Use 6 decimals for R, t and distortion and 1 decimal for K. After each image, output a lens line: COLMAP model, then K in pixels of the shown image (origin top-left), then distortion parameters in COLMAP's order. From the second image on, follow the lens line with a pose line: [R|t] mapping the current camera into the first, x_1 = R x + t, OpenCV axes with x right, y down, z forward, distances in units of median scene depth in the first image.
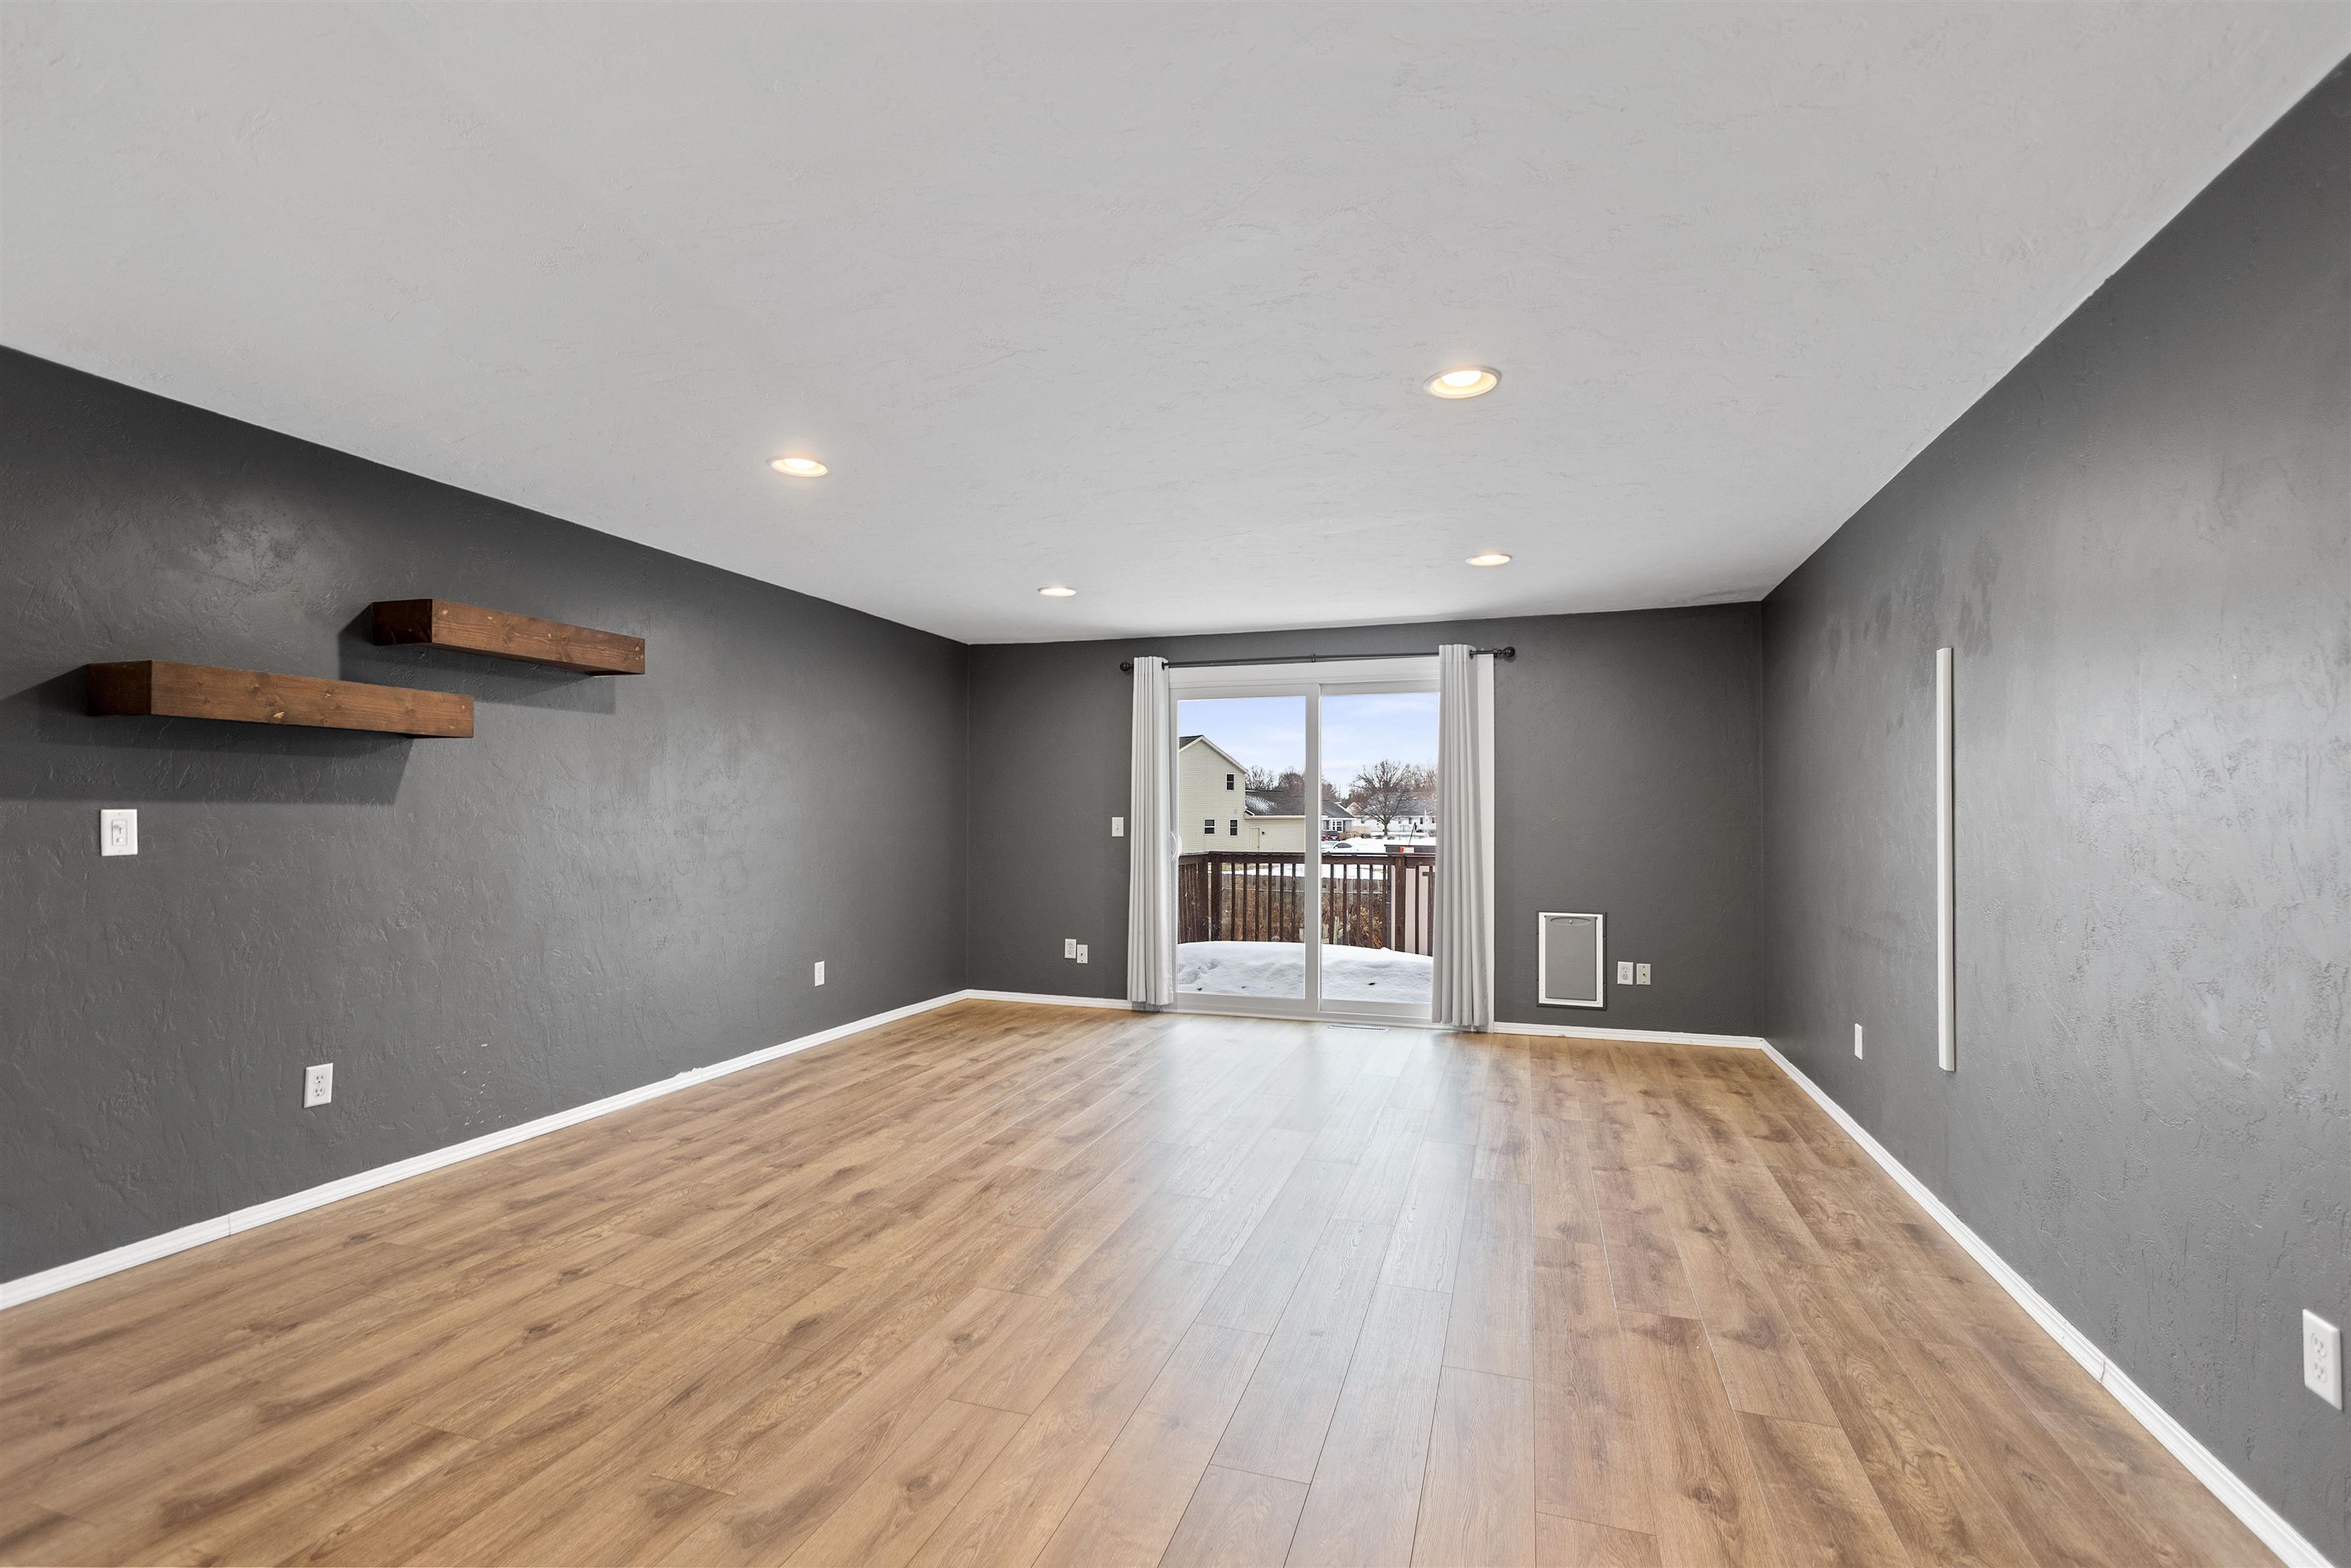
lens RADIAL K [[1081.4, 0, 1166.2], [0, 1081.4, 802.7], [0, 0, 1]] dist [0.007487, -0.000985]
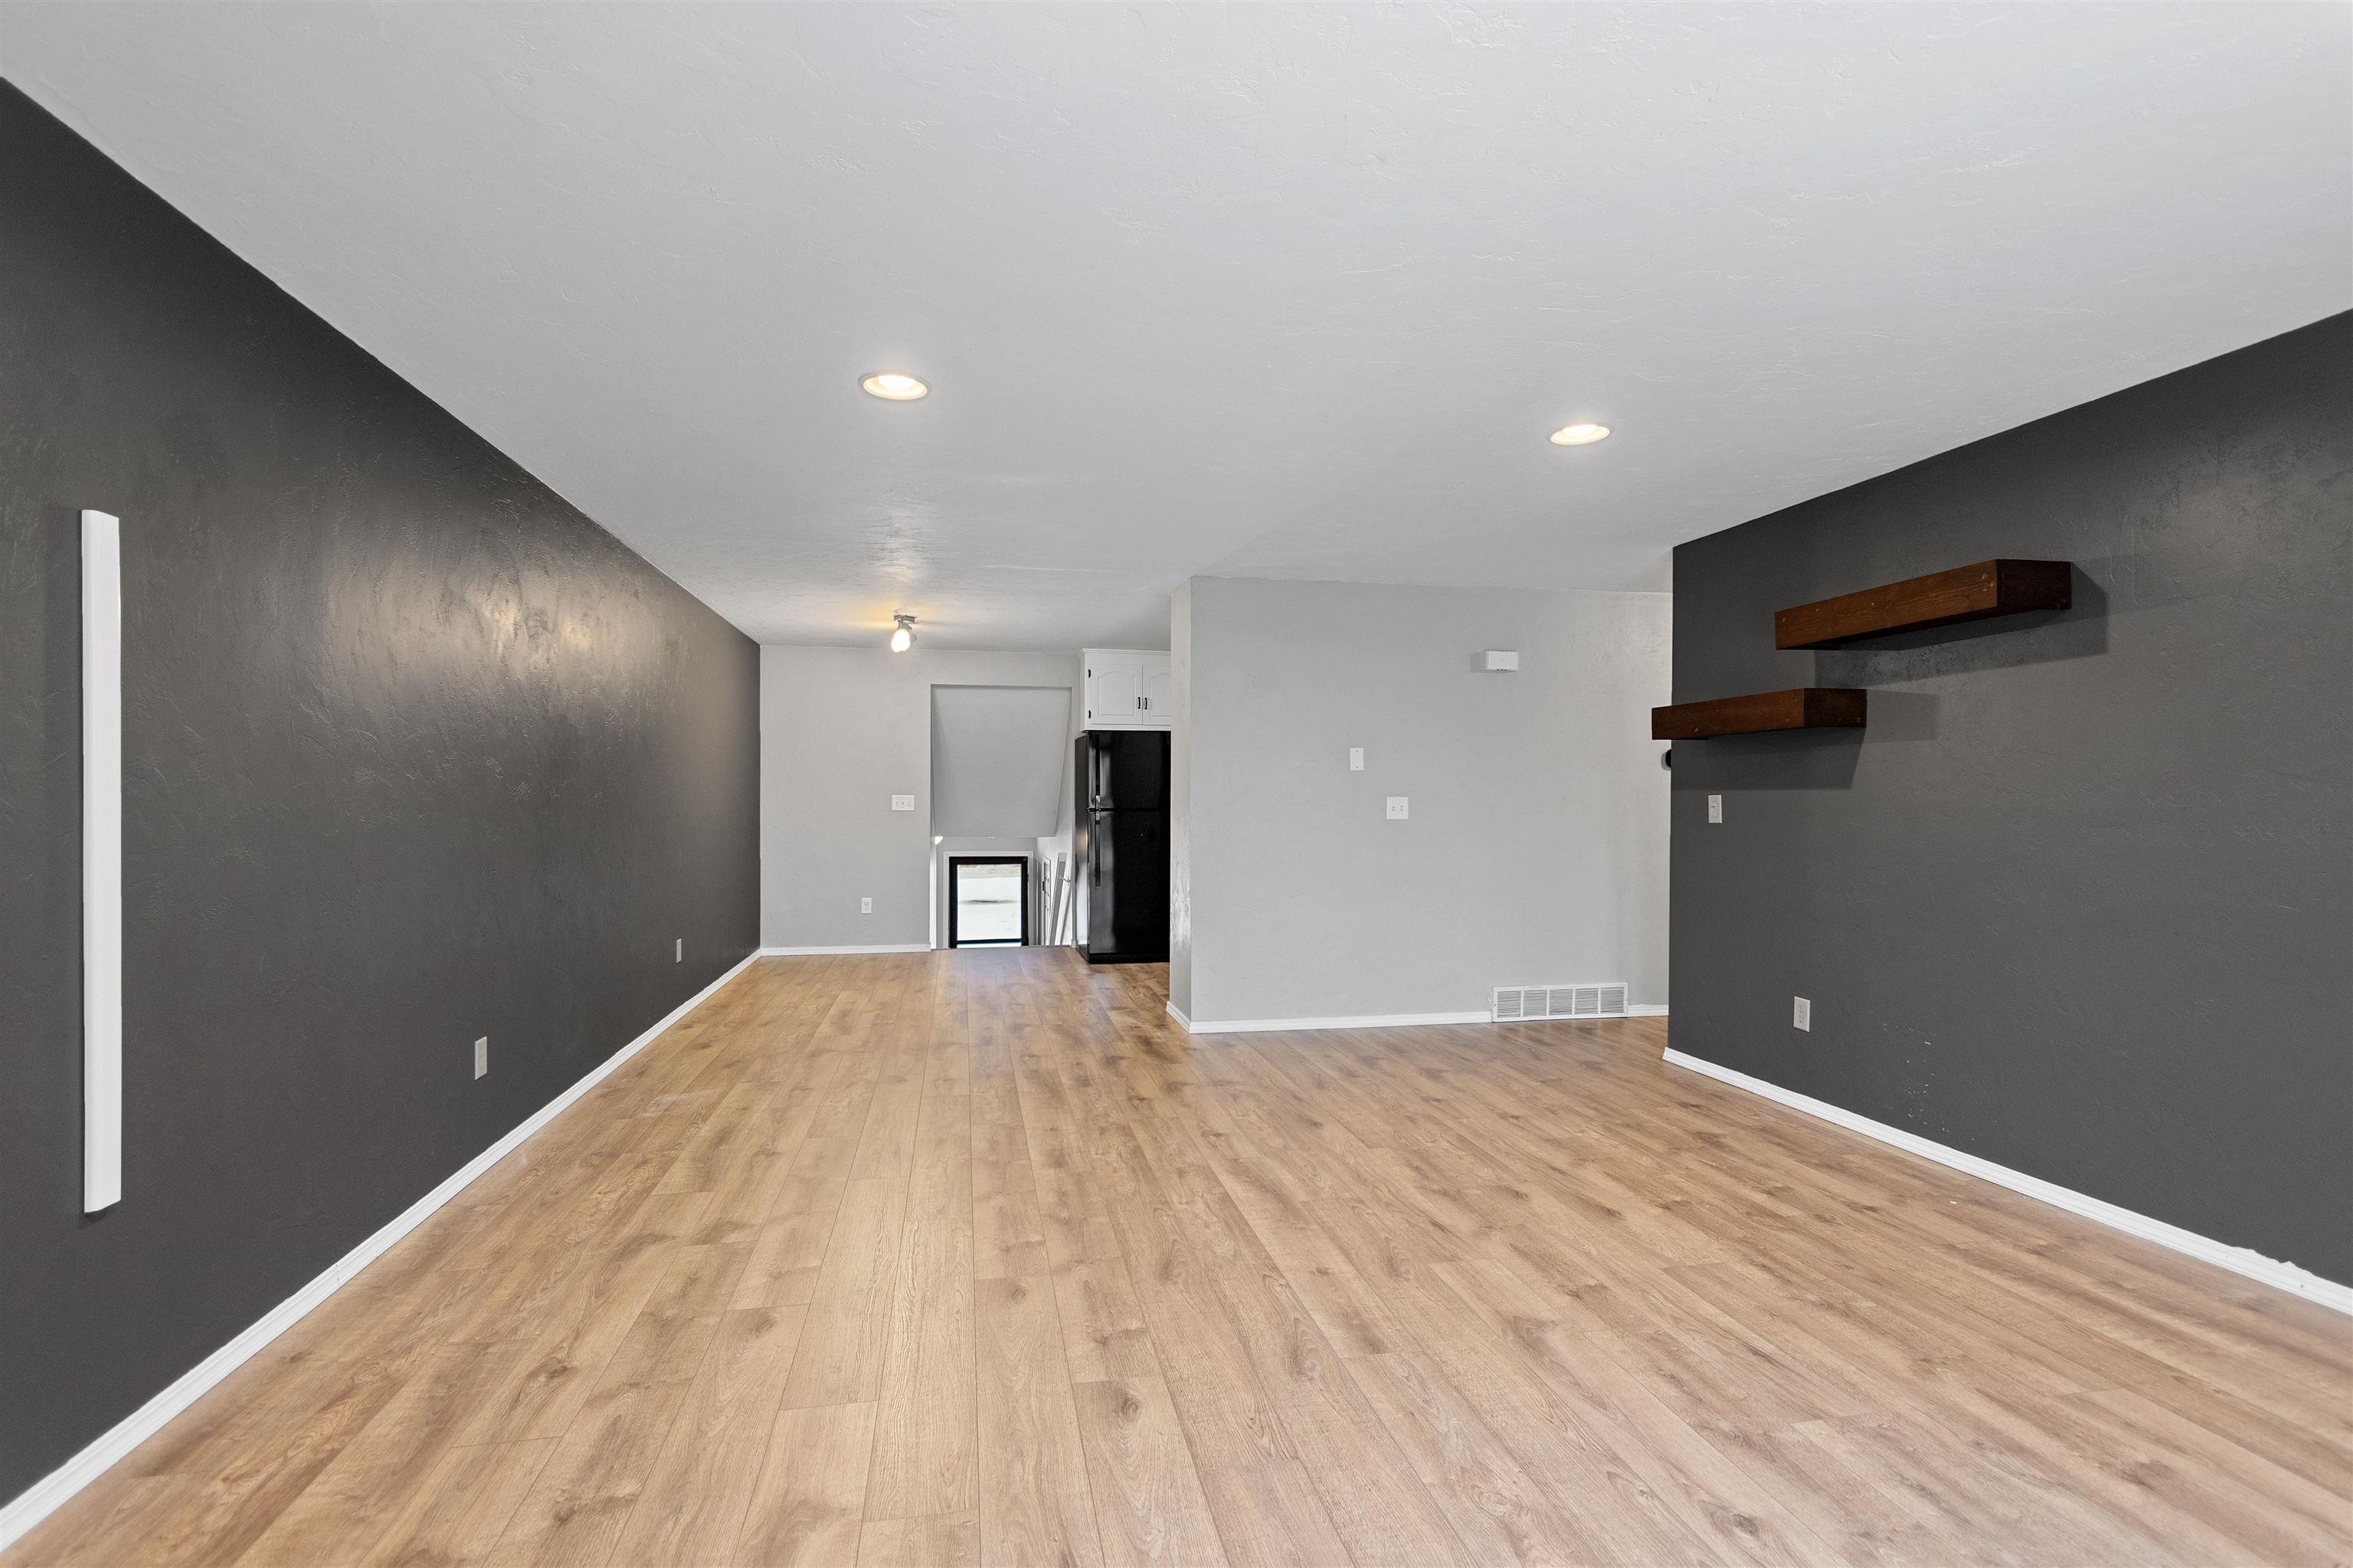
lens RADIAL K [[1082.4, 0, 1167.2], [0, 1082.4, 802.7], [0, 0, 1]] dist [0.007487, -0.000985]
pose [[-0.872646, -0.001212, -0.488352, 0.494581], [0.002440, 0.999974, -0.006841, 0.023570], [0.488348, -0.007161, -0.872620, 1.818920]]
